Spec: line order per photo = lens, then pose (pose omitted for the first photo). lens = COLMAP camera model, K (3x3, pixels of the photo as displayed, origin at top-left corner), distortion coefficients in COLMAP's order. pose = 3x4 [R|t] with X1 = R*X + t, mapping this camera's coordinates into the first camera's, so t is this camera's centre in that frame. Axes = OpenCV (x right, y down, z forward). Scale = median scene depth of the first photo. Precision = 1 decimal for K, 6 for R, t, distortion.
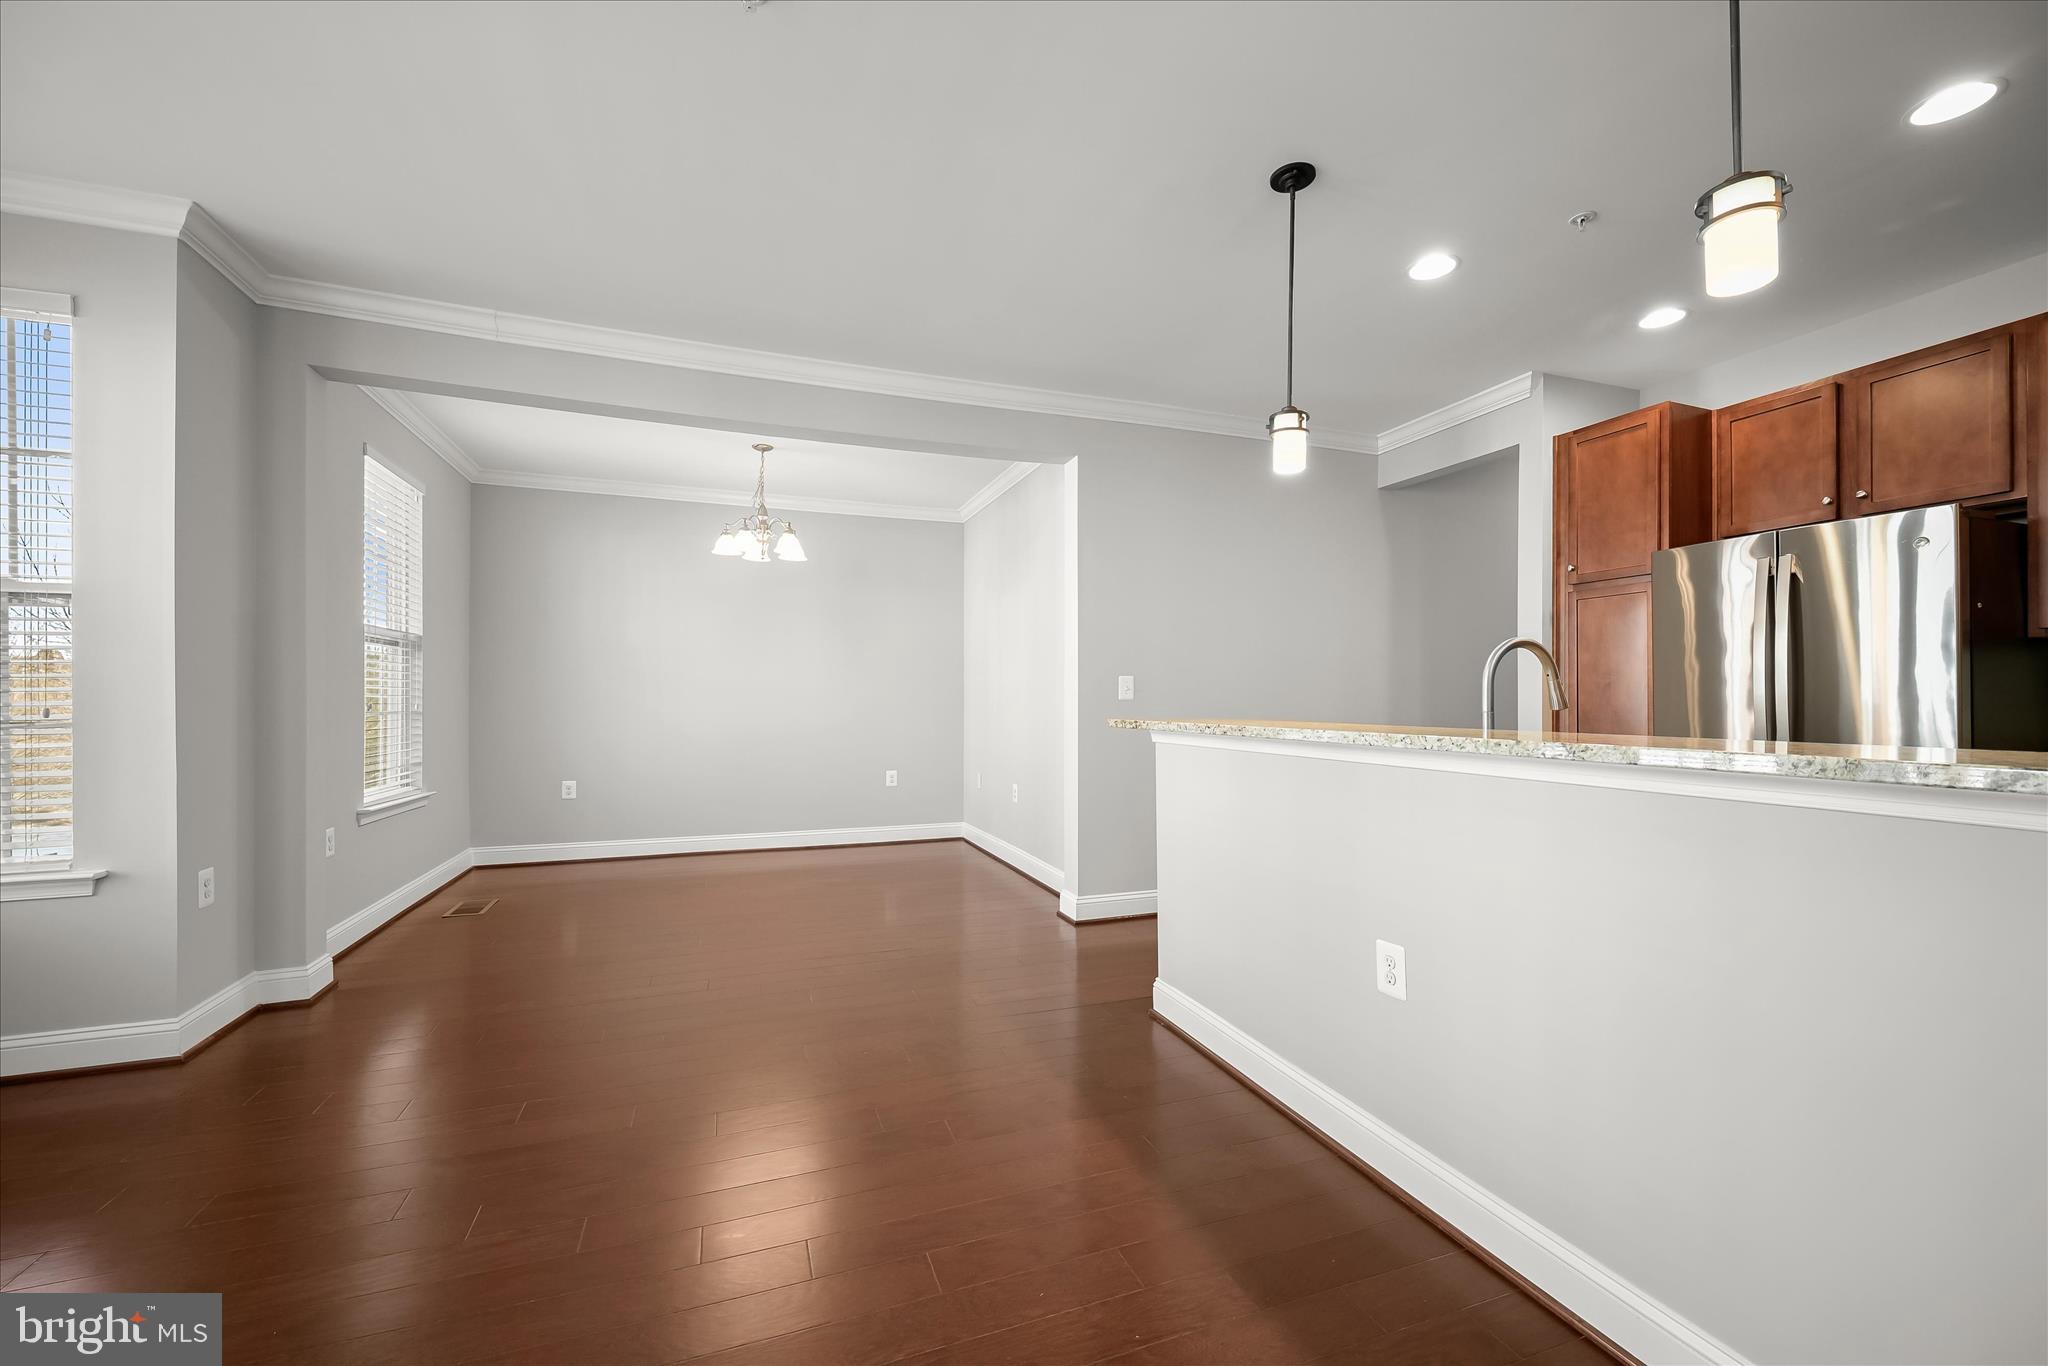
lens RADIAL K [[811.1, 0, 1026.3], [0, 811.1, 698.8], [0, 0, 1]] dist [0.000929, -0.000174]
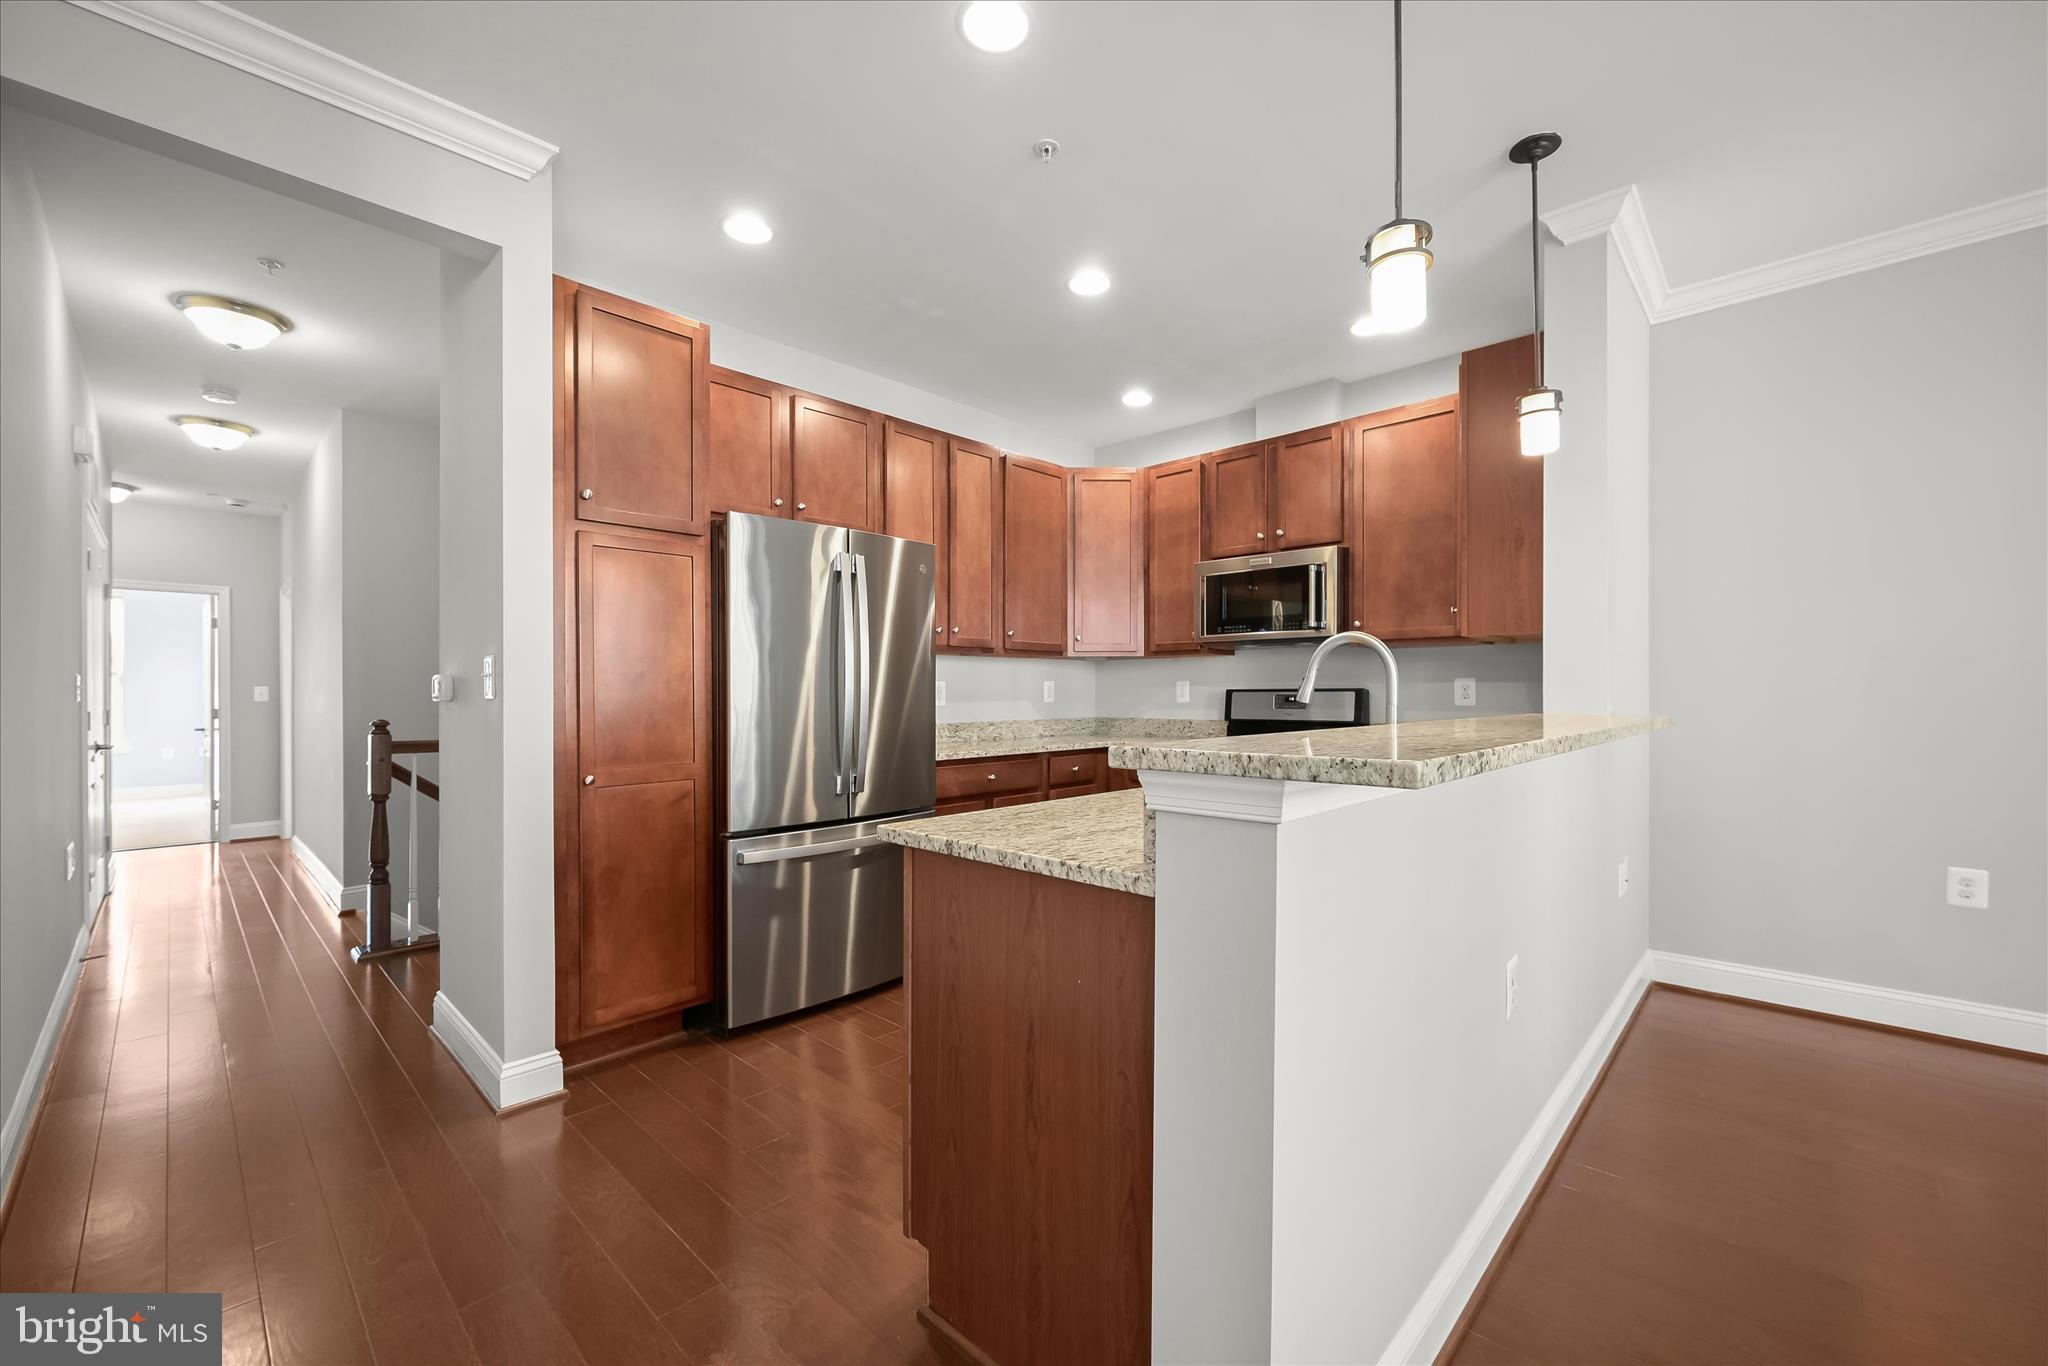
lens RADIAL K [[823.8, 0, 1027.1], [0, 823.8, 694.5], [0, 0, 1]] dist [0.001412, 0.000278]
pose [[-0.445583, -0.000749, 0.895240, -0.092550], [0.004667, 0.999984, 0.003160, -0.002038], [-0.895229, 0.005586, -0.445572, 1.181080]]
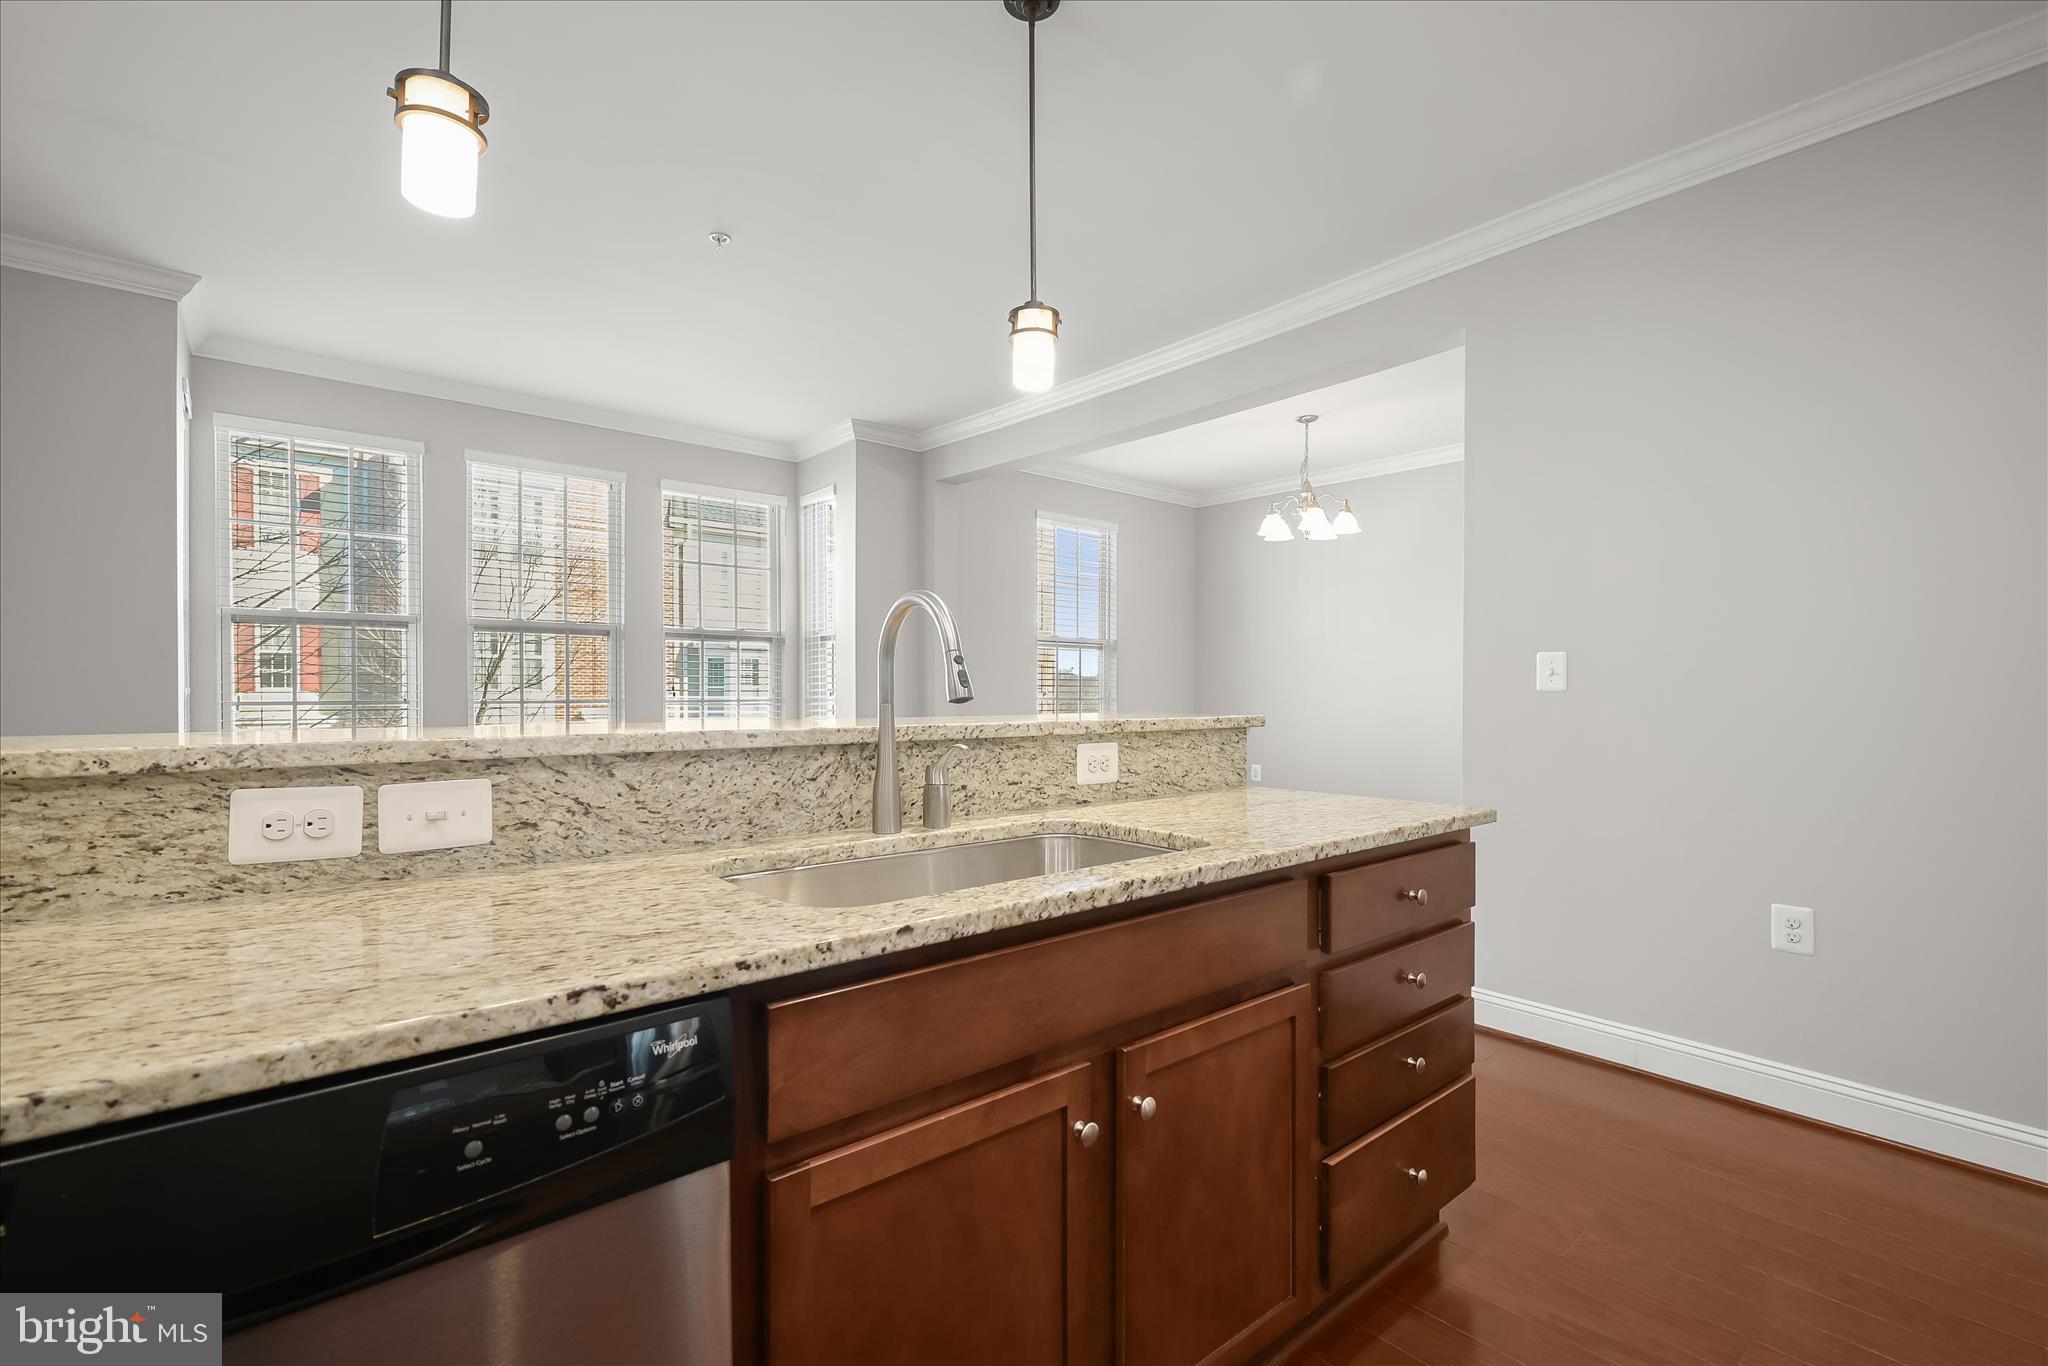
lens RADIAL K [[912.5, 0, 1020.3], [0, 912.5, 668.6], [0, 0, 1]] dist [0.001664, 0.000390]
pose [[0.342032, -0.019342, -0.939489, 0.858240], [-0.004553, 0.999742, -0.022240, 0.001734], [0.939677, 0.011885, 0.341856, 0.533270]]
